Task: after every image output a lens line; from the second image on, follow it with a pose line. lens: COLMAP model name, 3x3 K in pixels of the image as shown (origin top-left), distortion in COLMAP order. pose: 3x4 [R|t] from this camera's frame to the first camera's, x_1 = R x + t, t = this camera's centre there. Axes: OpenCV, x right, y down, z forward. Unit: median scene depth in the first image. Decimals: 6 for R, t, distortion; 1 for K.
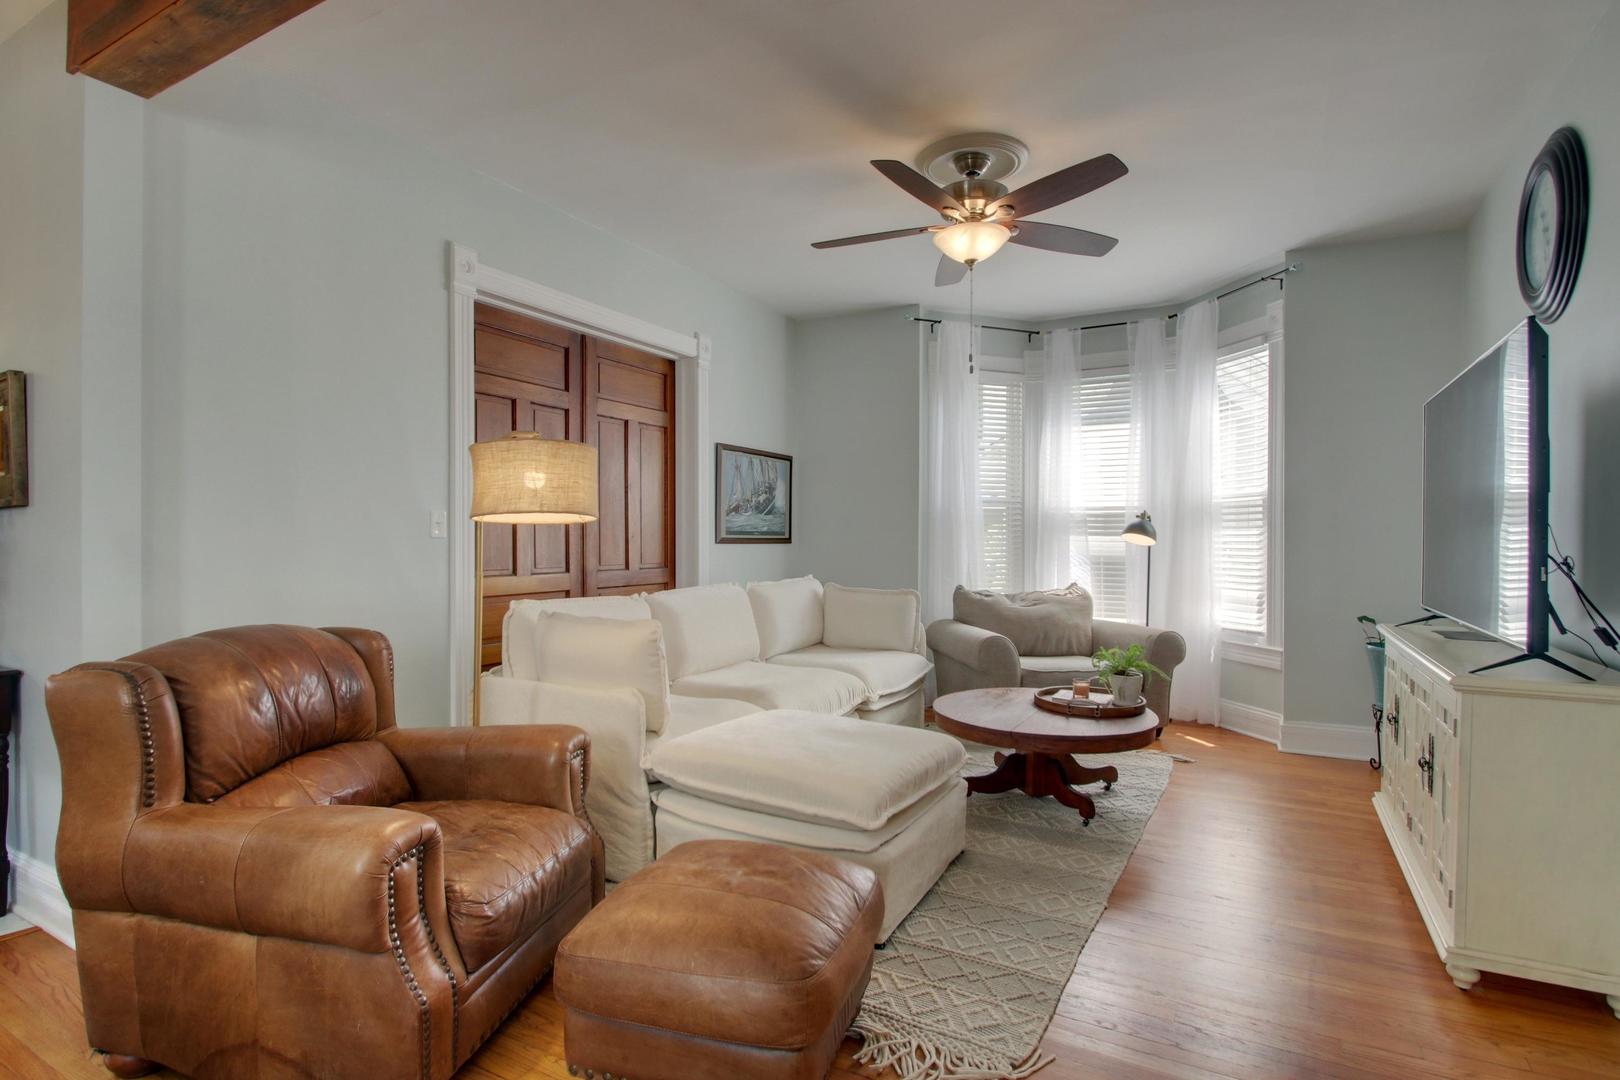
lens RADIAL K [[787.8, 0, 810.0], [0, 787.8, 540.0], [0, 0, 1]] dist [0.001643, -0.011899]
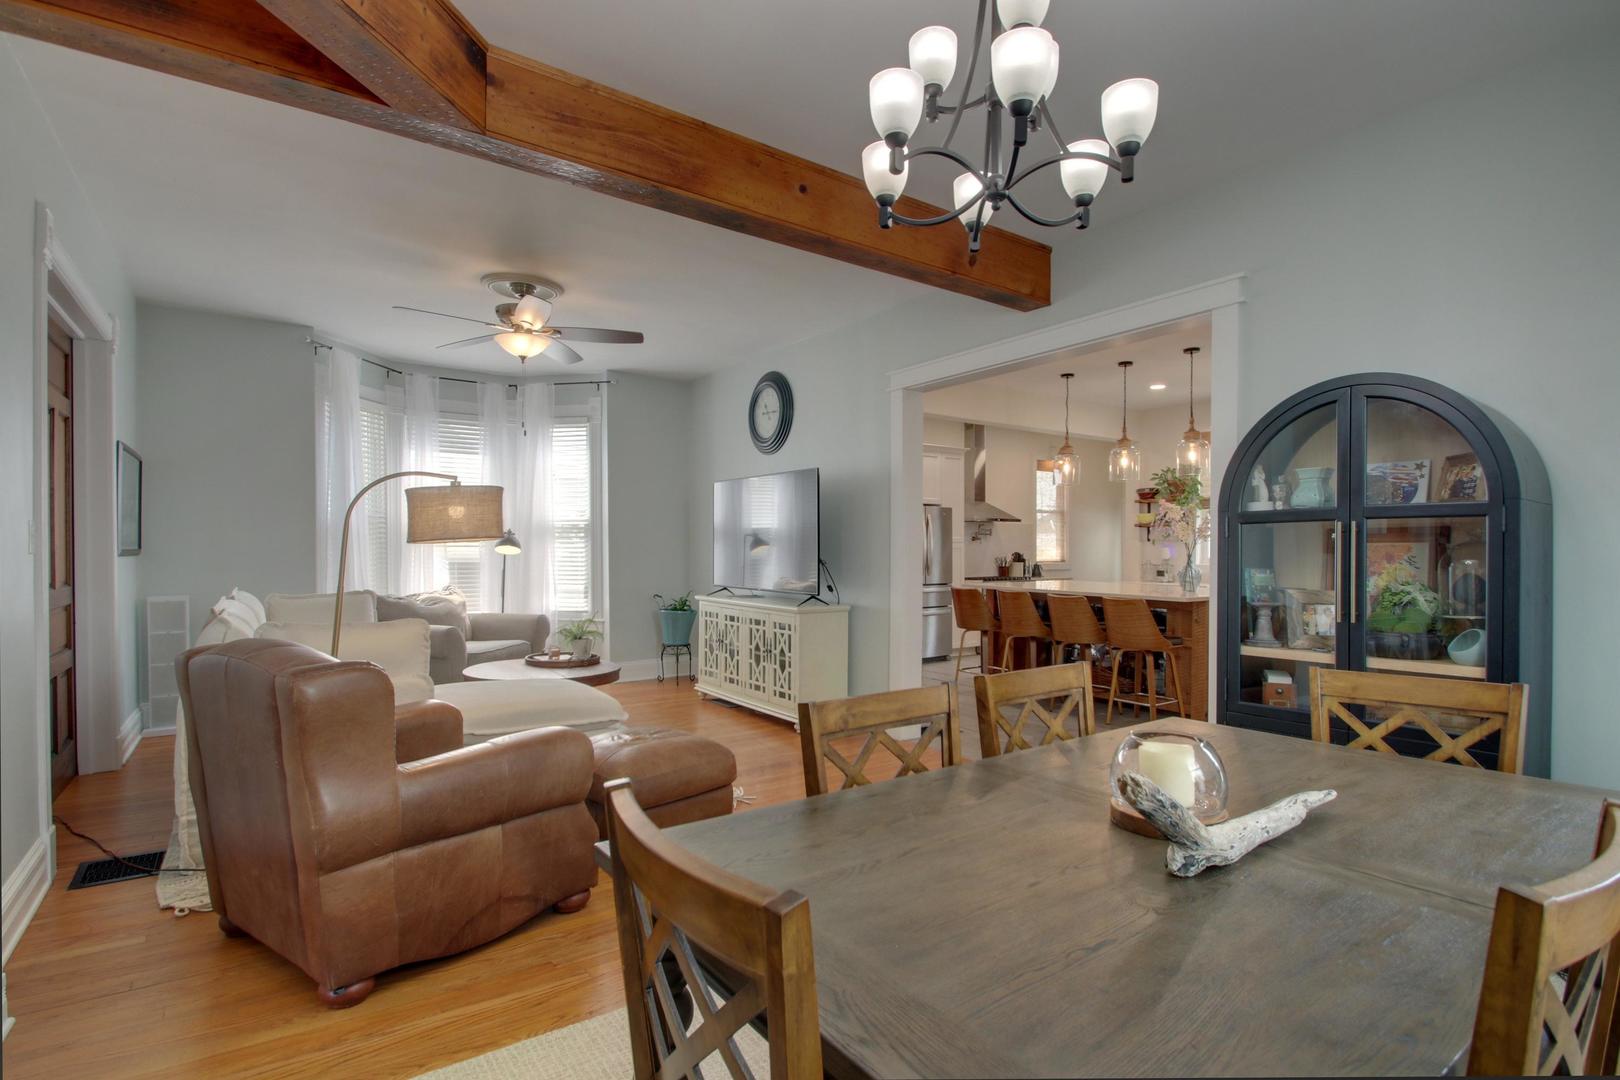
lens RADIAL K [[762.1, 0, 802.8], [0, 762.1, 568.7], [0, 0, 1]] dist [0.003997, -0.013515]
pose [[0.457352, -0.027422, 0.888863, -0.535402], [-0.002386, 0.999483, 0.032063, -0.012225], [-0.889283, -0.016785, 0.457050, -0.058592]]
